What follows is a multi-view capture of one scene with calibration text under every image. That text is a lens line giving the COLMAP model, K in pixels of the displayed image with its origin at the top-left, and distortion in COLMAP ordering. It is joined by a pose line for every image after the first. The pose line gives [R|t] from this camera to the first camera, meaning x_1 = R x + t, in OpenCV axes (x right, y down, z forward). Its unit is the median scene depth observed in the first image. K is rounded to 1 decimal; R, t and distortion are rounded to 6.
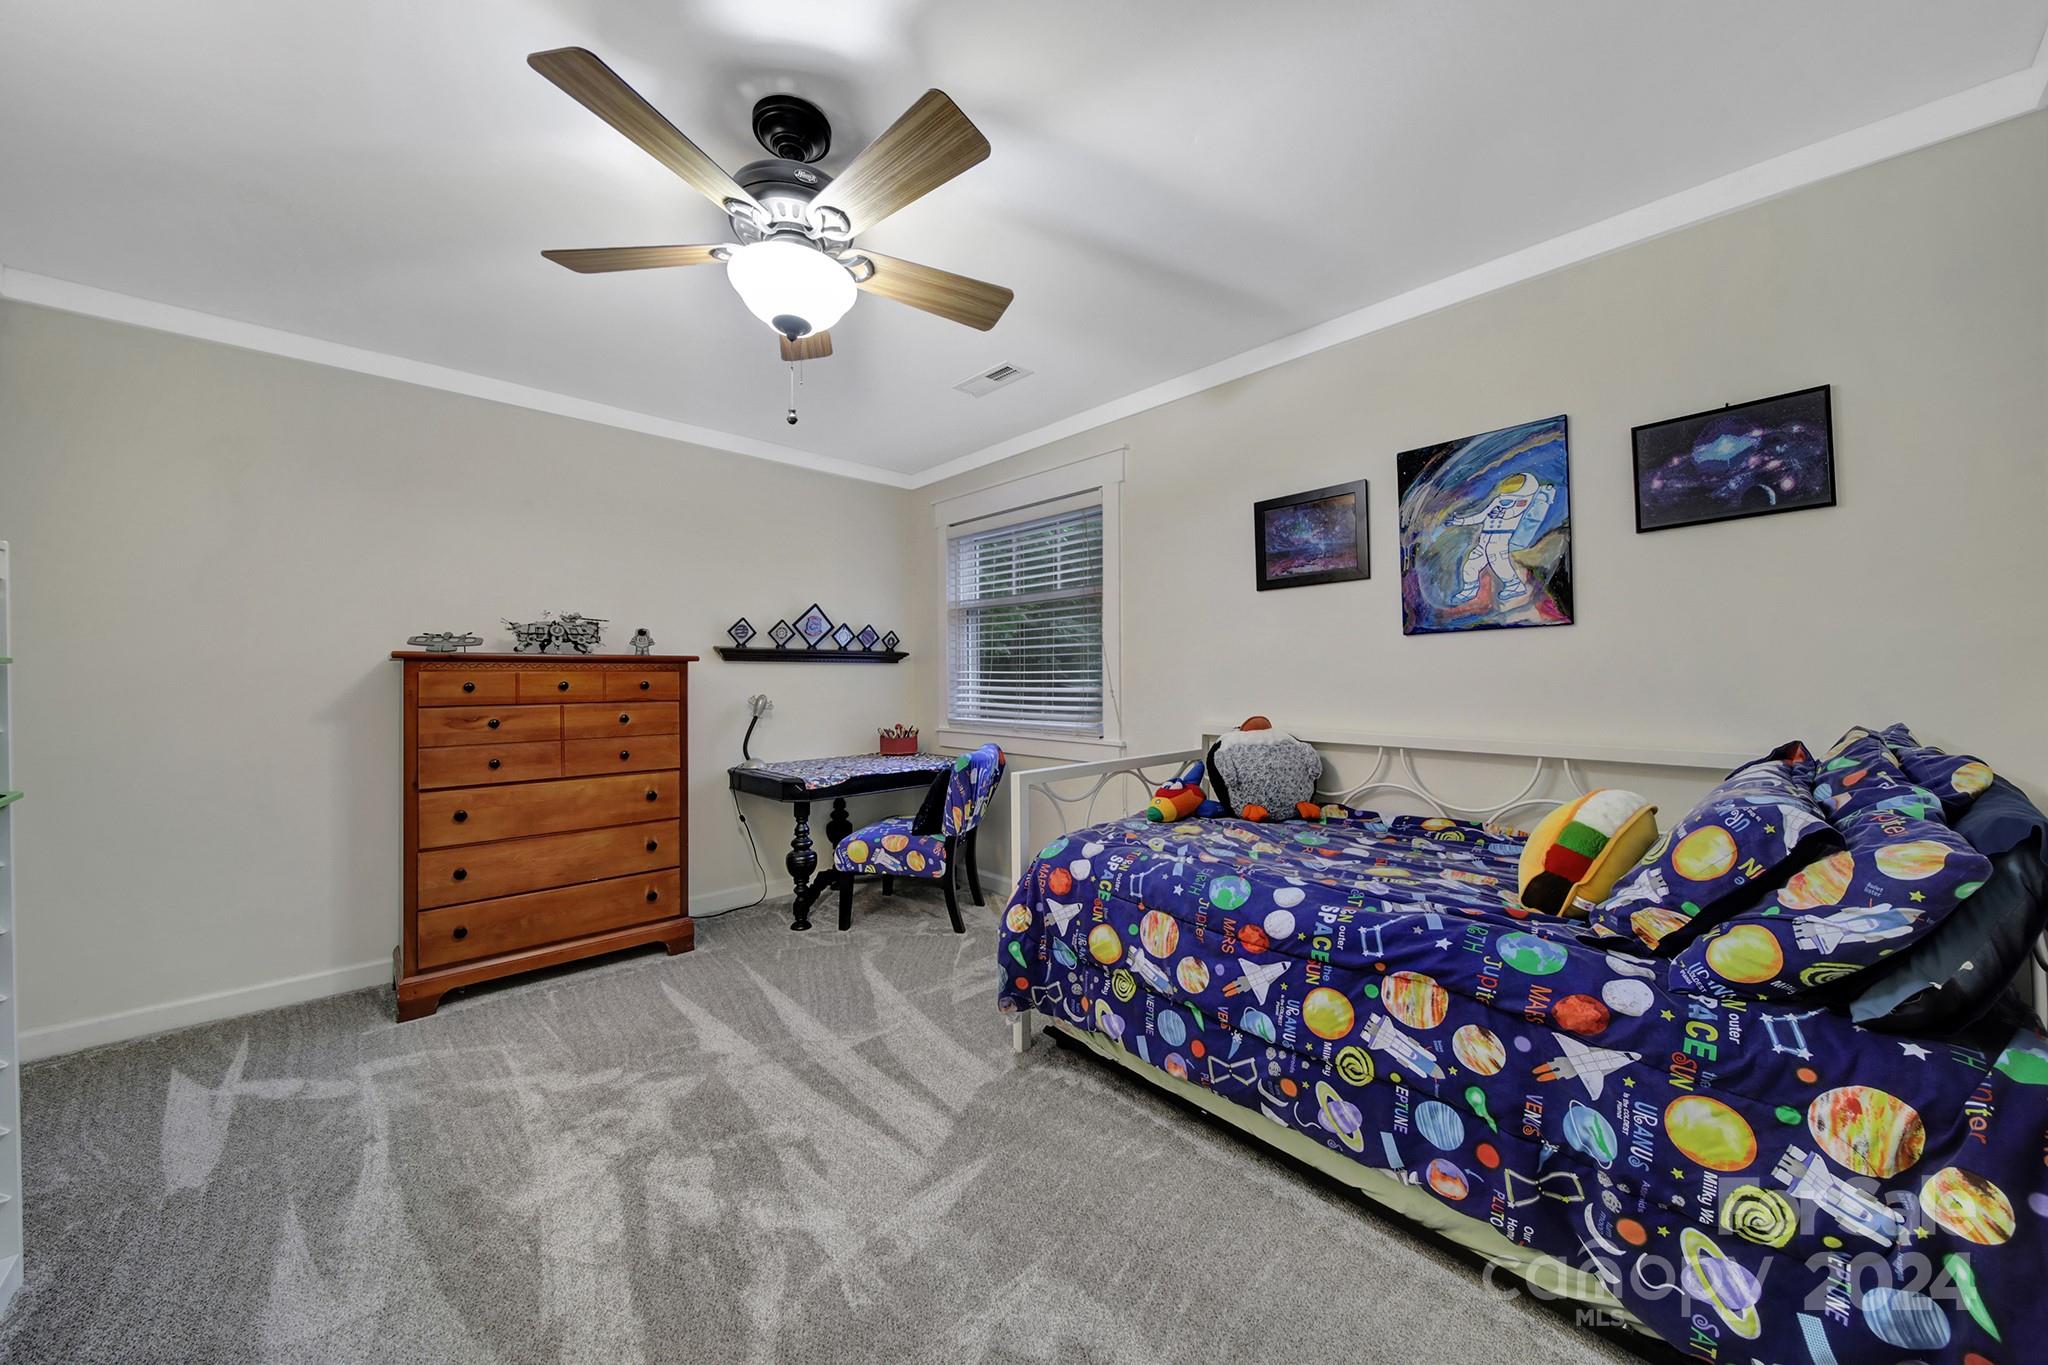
lens RADIAL K [[725.4, 0, 1022.5], [0, 725.4, 688.7], [0, 0, 1]] dist [0.000028, -0.001372]
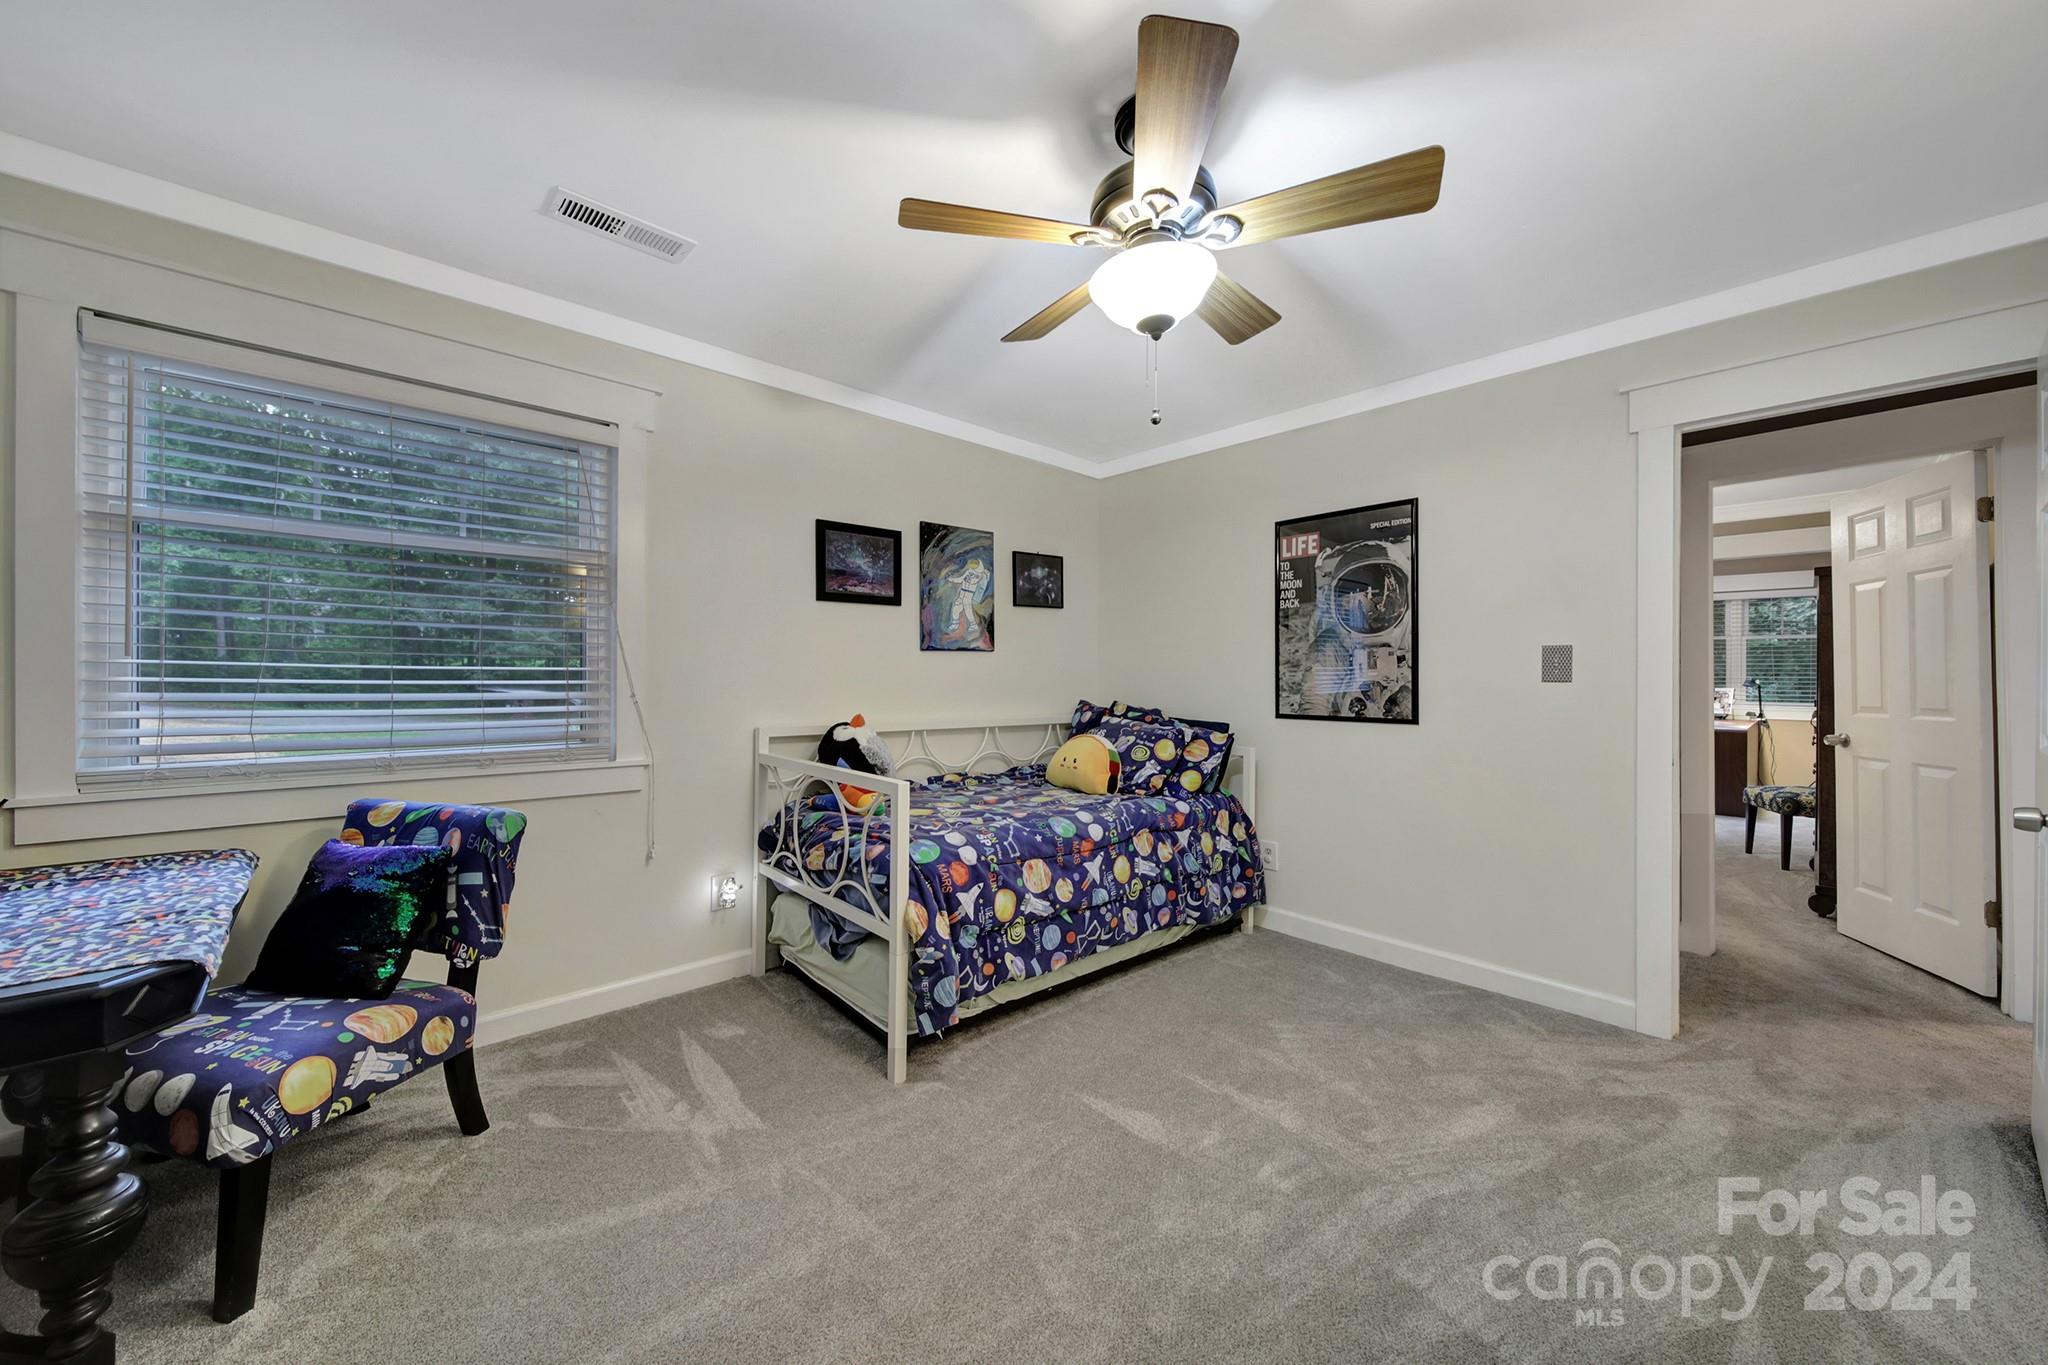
lens RADIAL K [[725.4, 0, 1024.9], [0, 725.4, 683.6], [0, 0, 1]] dist [0.000028, -0.001372]
pose [[0.009738, -0.003288, 0.999947, -1.099402], [0.007186, 0.999969, 0.003218, -0.015437], [-0.999927, 0.007154, 0.009761, 0.976398]]
